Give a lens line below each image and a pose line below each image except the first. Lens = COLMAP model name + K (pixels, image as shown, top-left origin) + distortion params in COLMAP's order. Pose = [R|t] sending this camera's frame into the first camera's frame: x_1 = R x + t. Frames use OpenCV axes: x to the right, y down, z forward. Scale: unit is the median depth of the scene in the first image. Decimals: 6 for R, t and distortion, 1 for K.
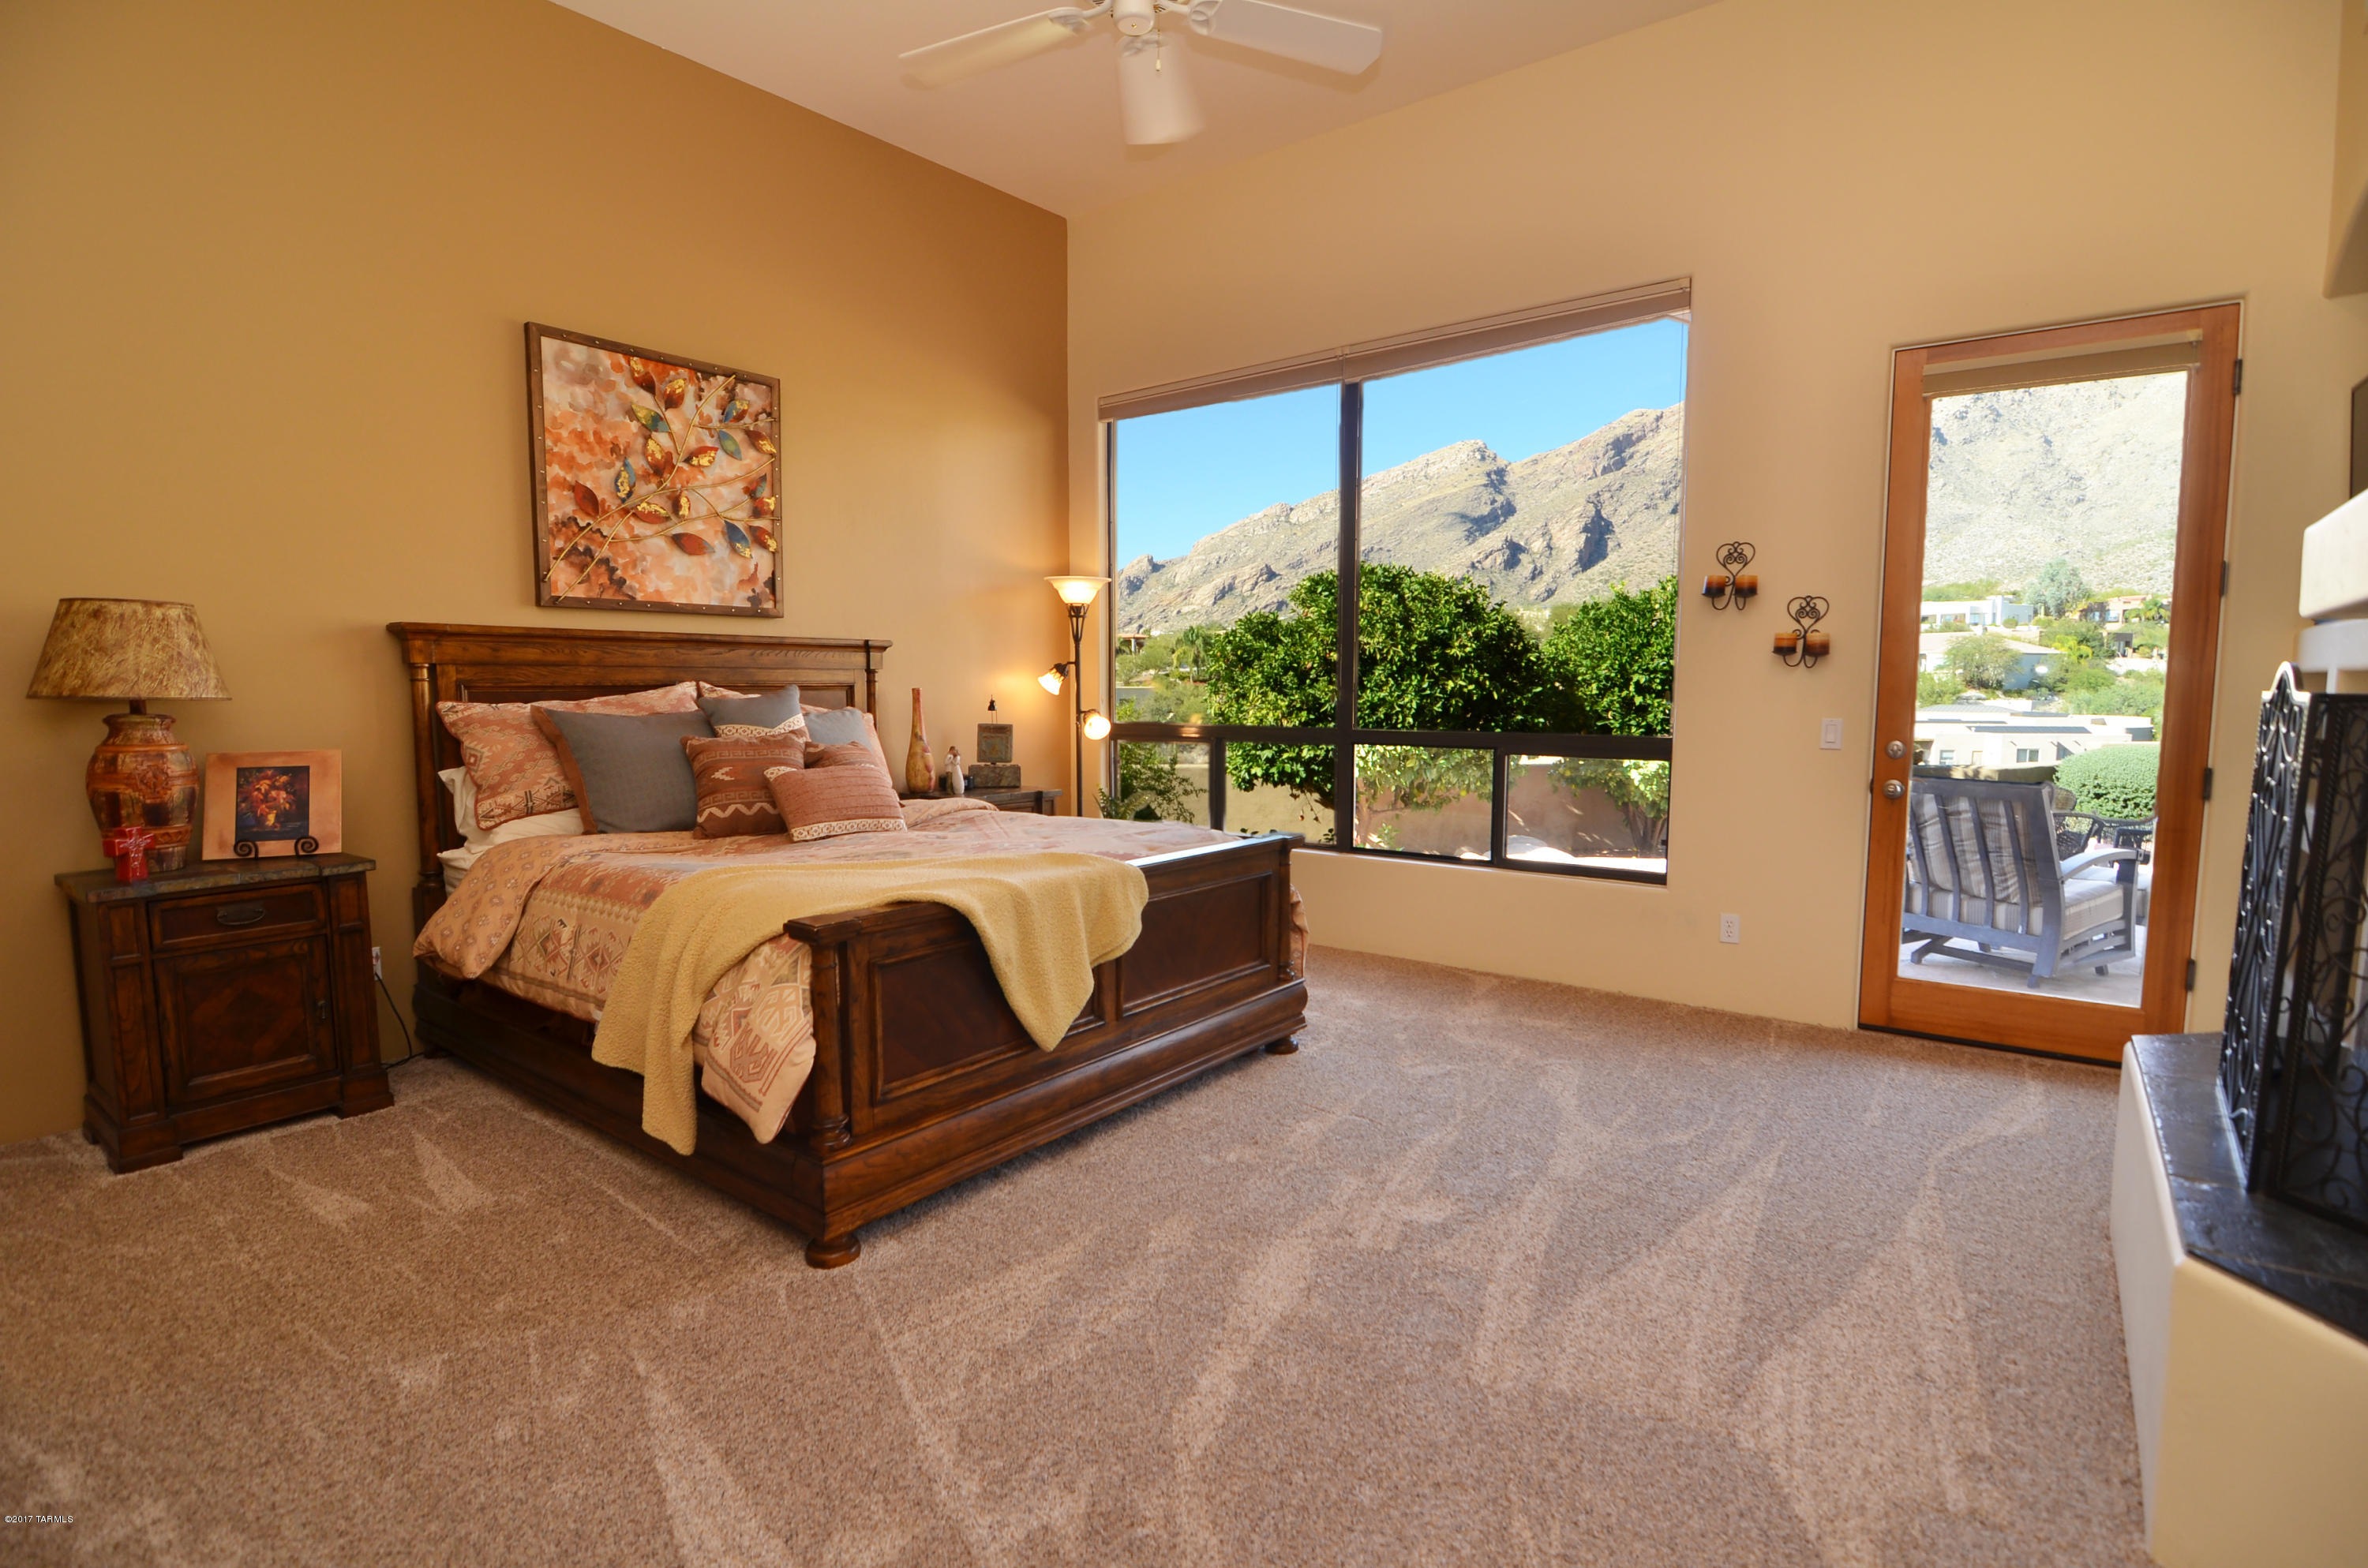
lens RADIAL K [[1135.8, 0, 1176.9], [0, 1135.8, 791.9], [0, 0, 1]] dist [-0.001392, -0.012592]
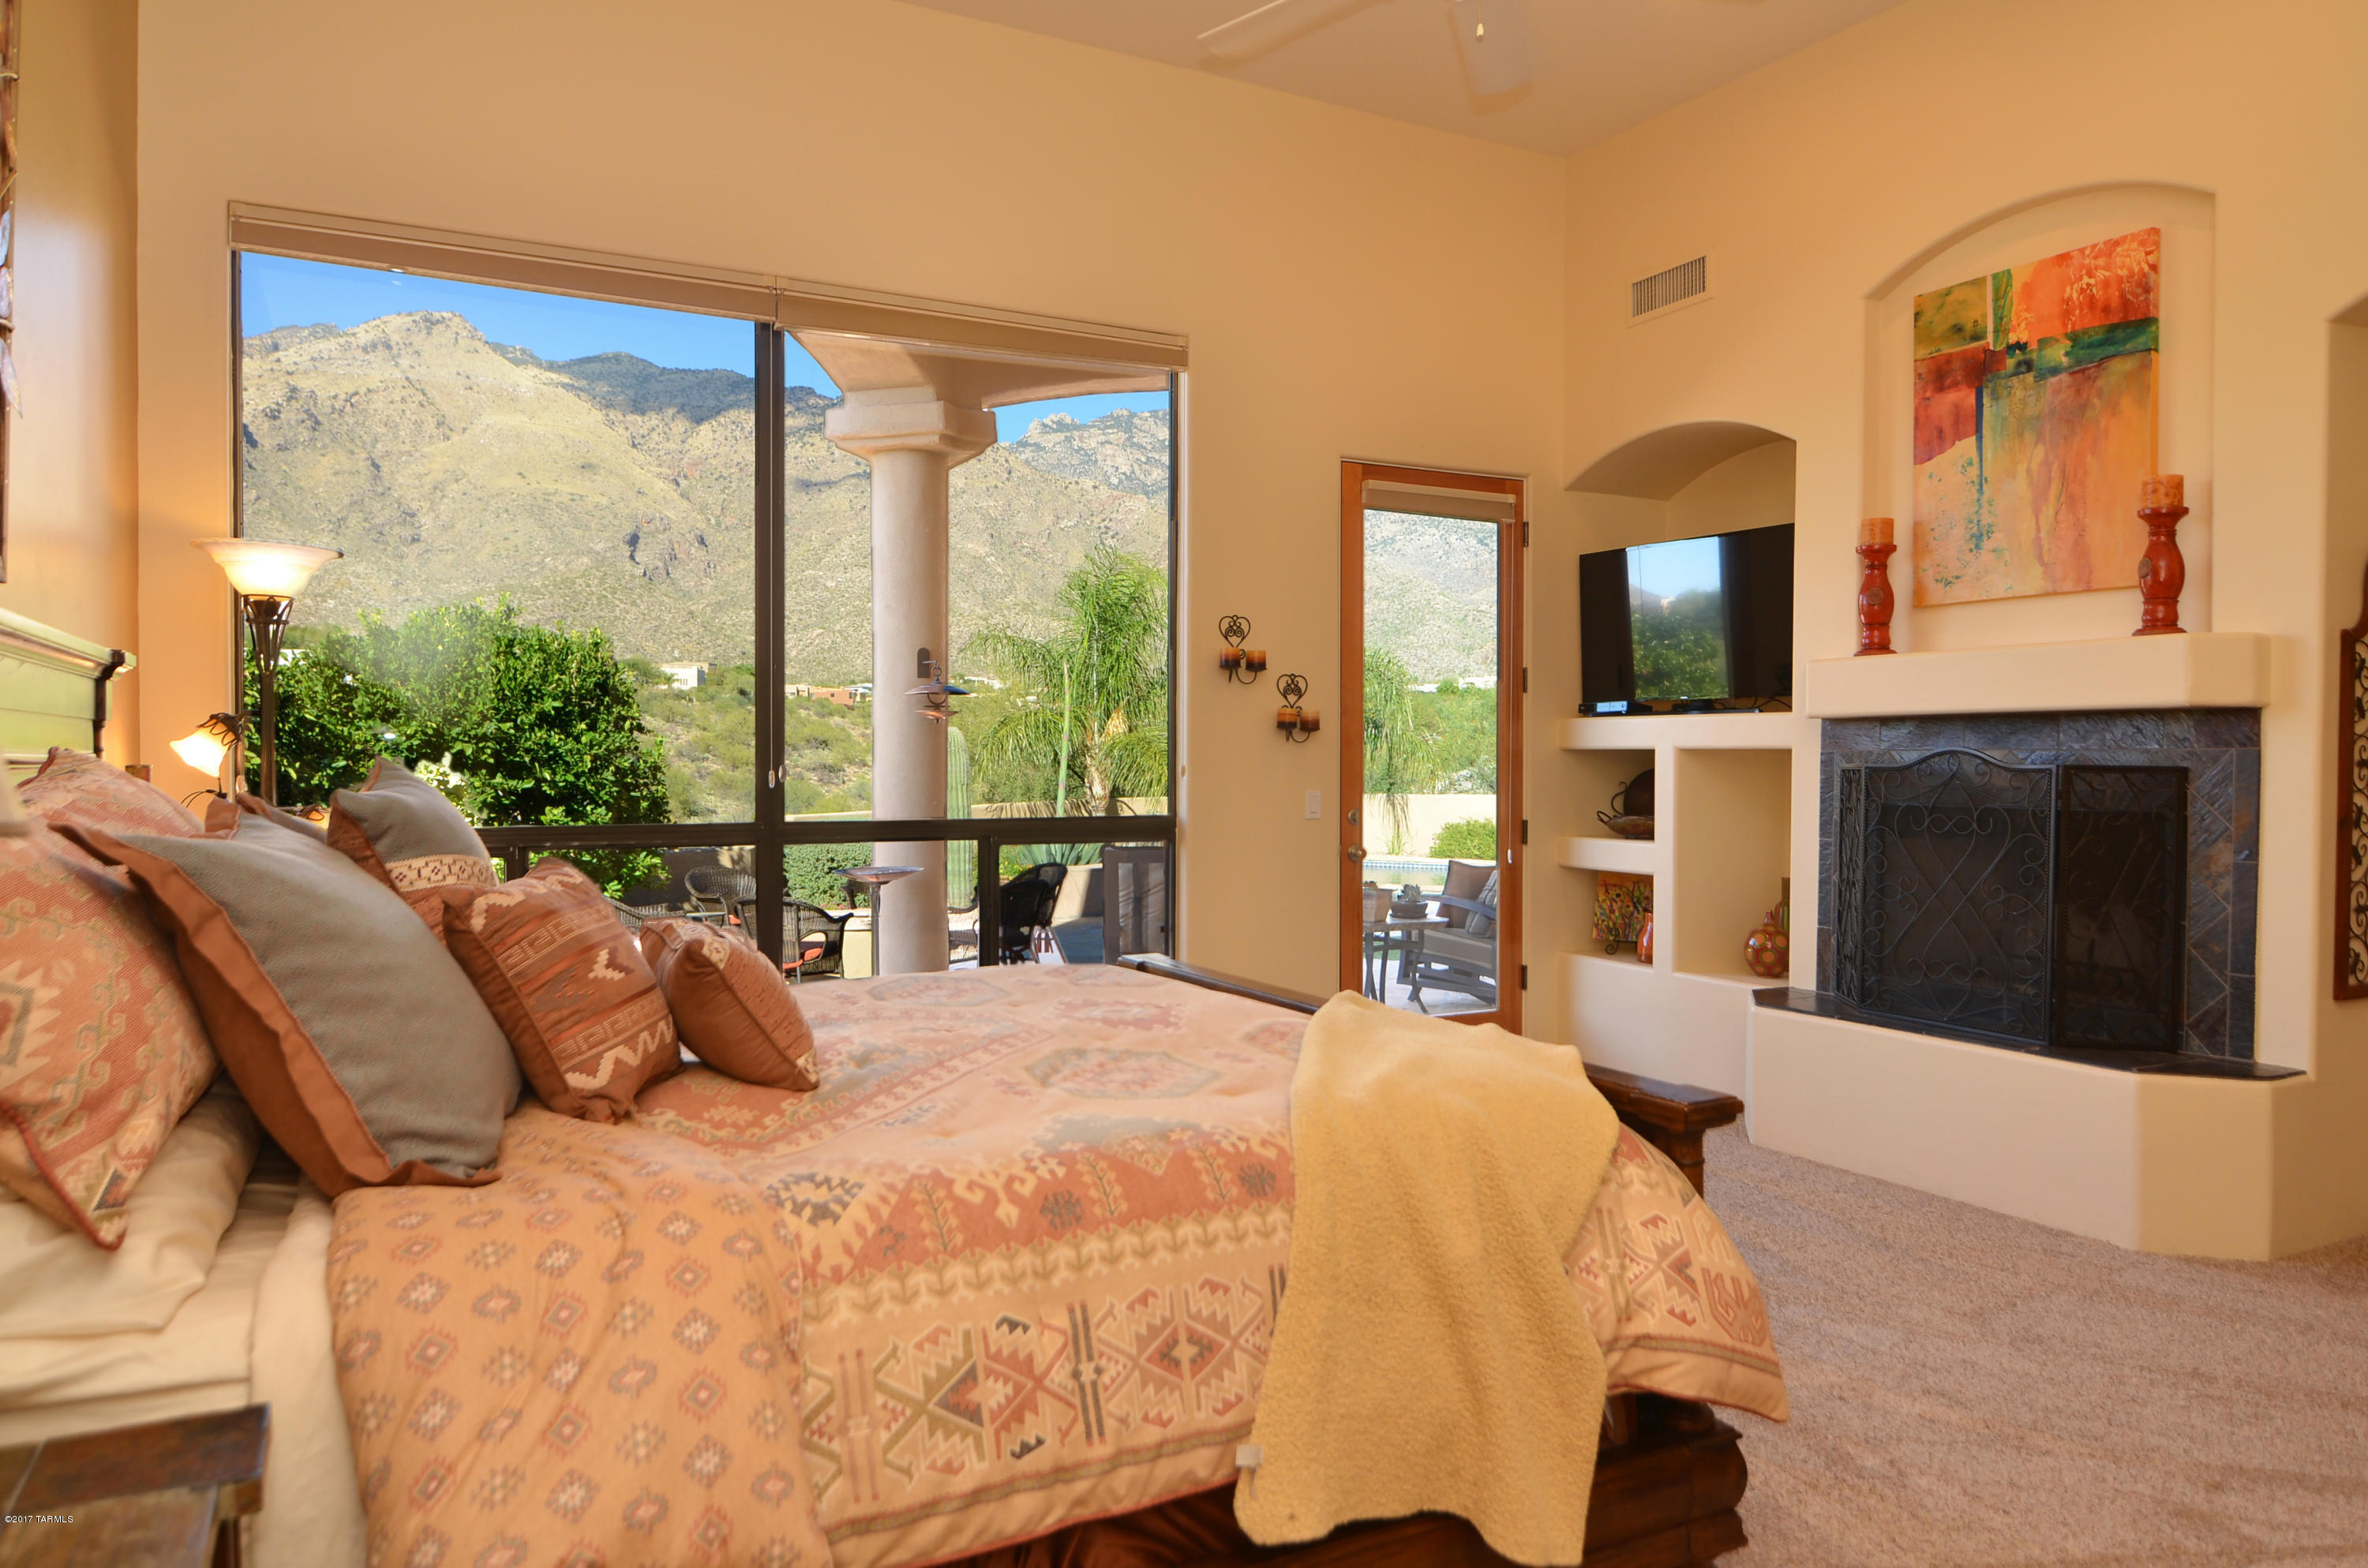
lens RADIAL K [[1523.4, 0, 1184.0], [0, 1523.4, 784.0], [0, 0, 1]] dist [-0.001736, -0.006488]
pose [[0.422586, -0.014593, 0.906205, -0.925477], [0.082521, 0.996337, -0.022437, -0.059920], [-0.902558, 0.084262, 0.422242, 0.620033]]
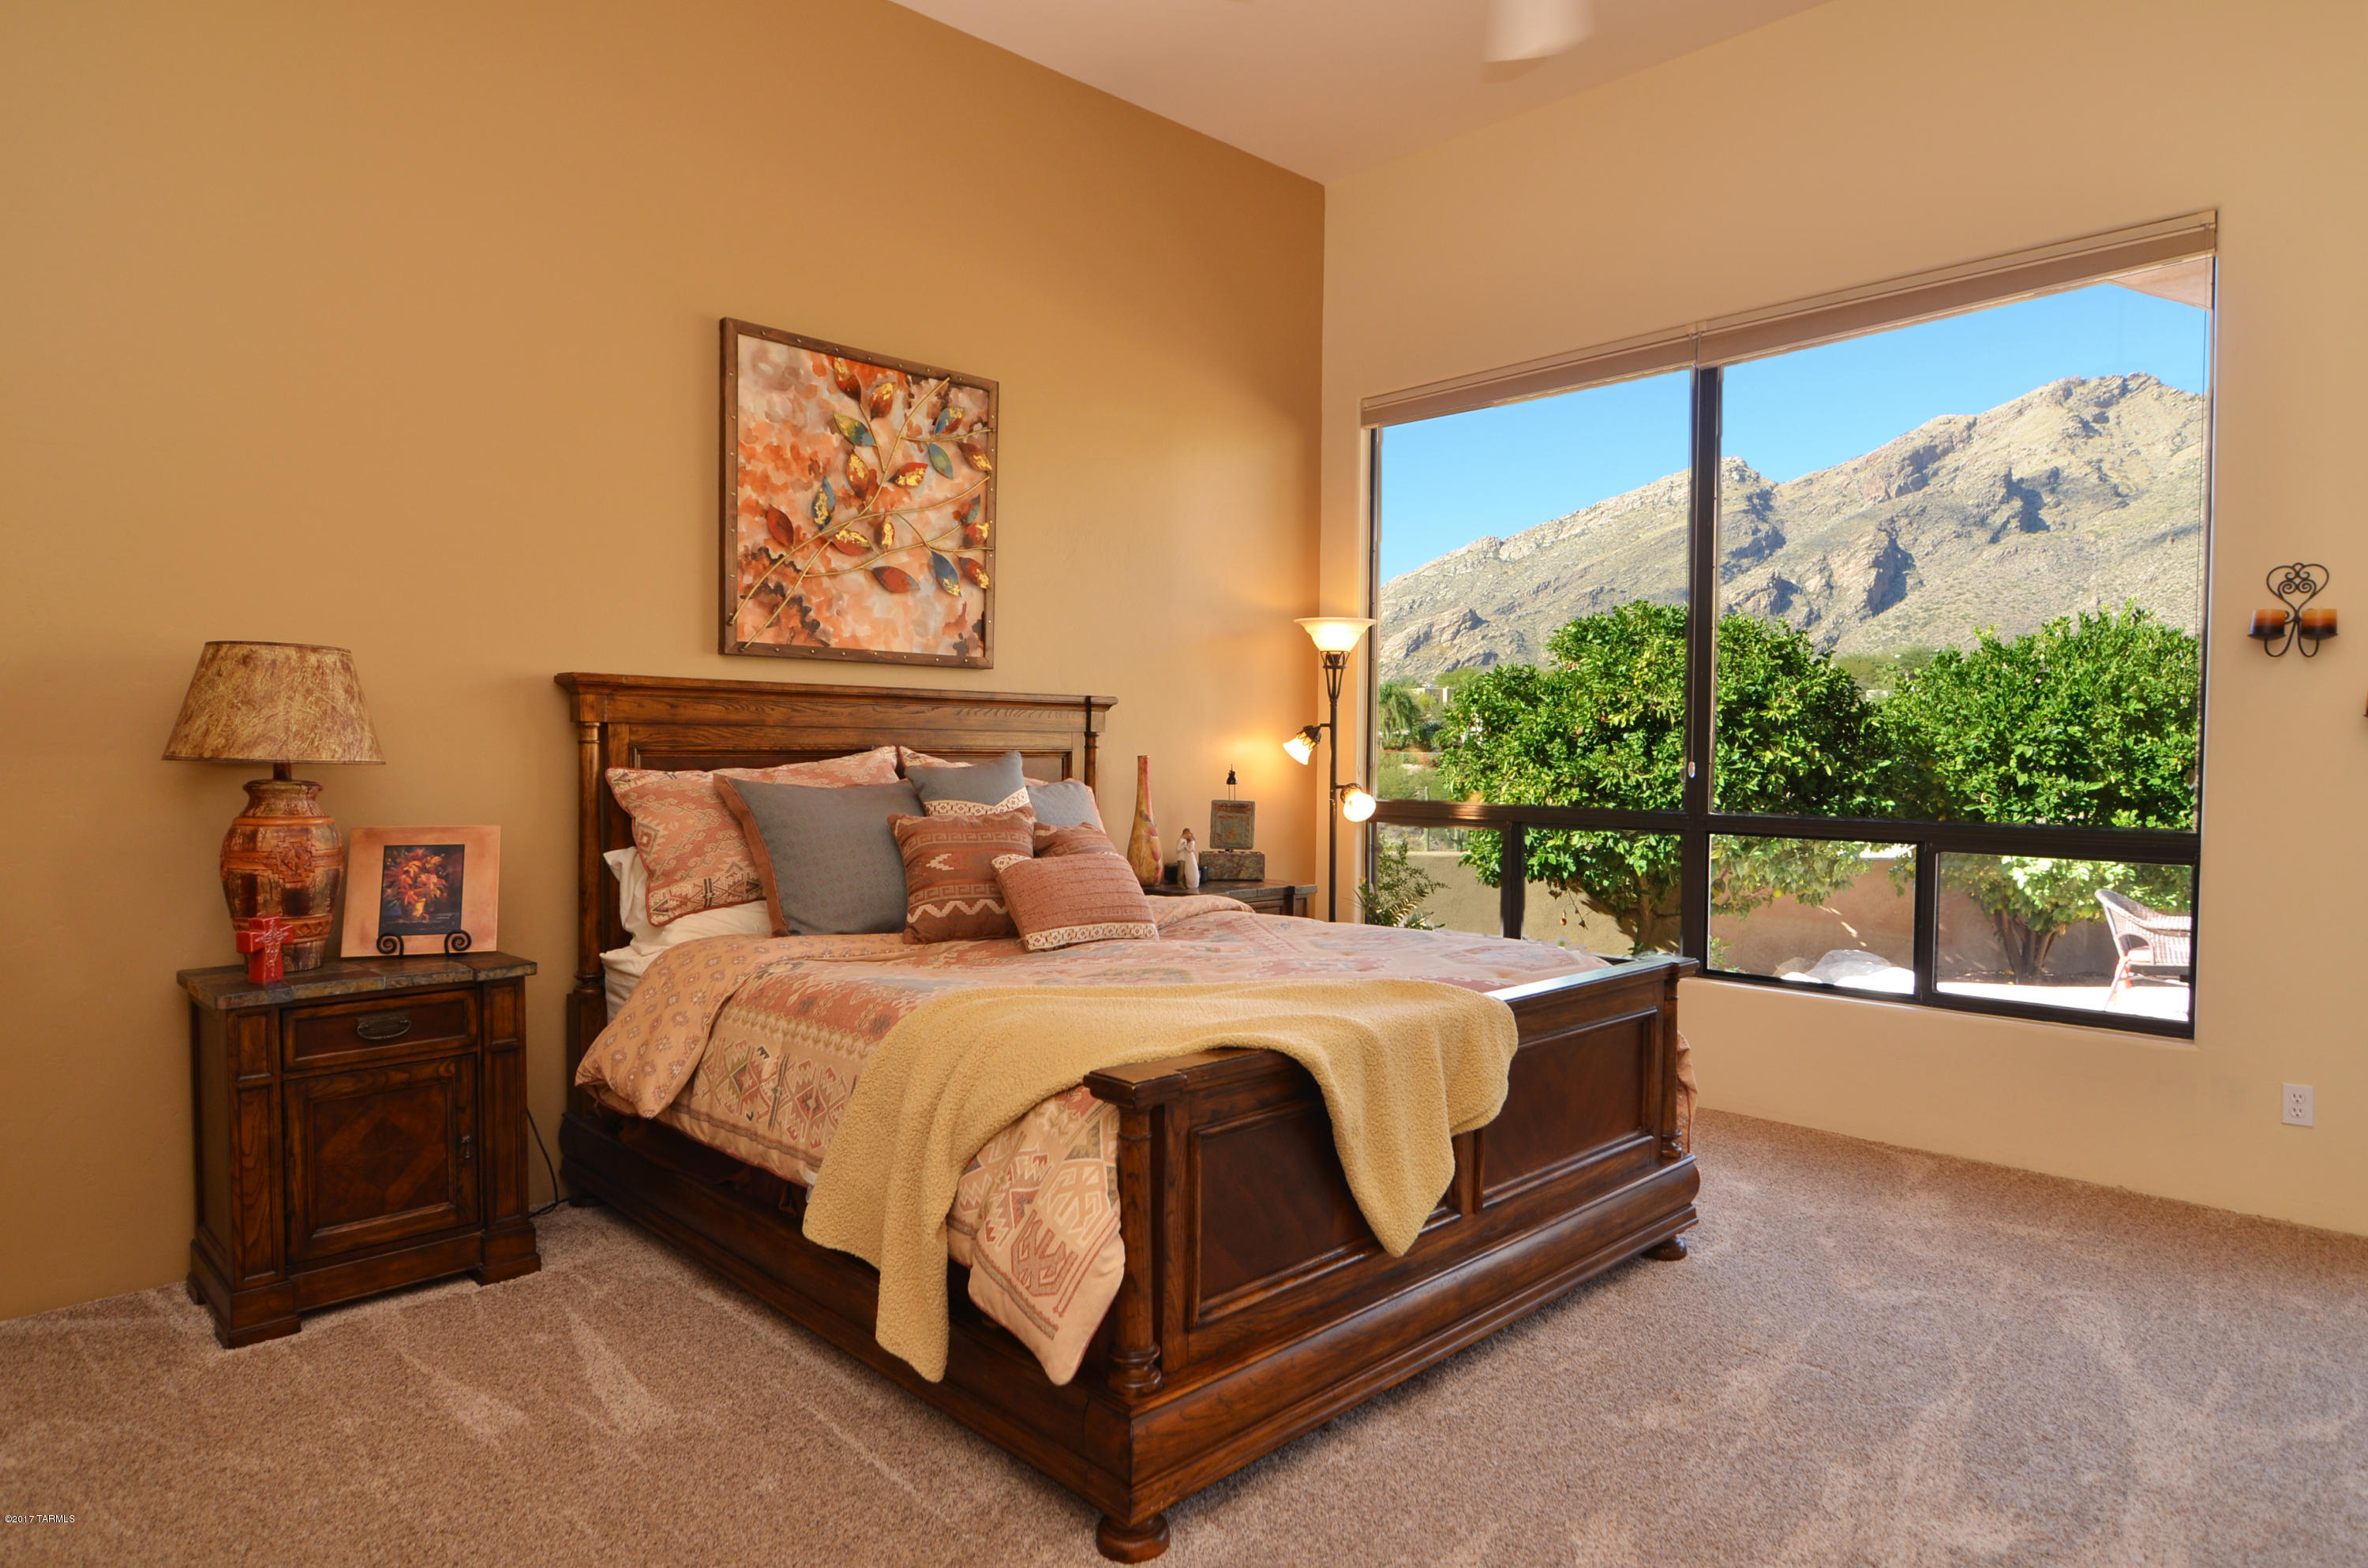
lens RADIAL K [[1351.0, 0, 1178.3], [0, 1351.0, 790.7], [0, 0, 1]] dist [0.006501, -0.020714]
pose [[0.991025, 0.011254, -0.133200, -0.121641], [-0.019919, 0.997757, -0.063900, -0.009787], [0.132182, 0.065980, 0.989027, 0.090914]]
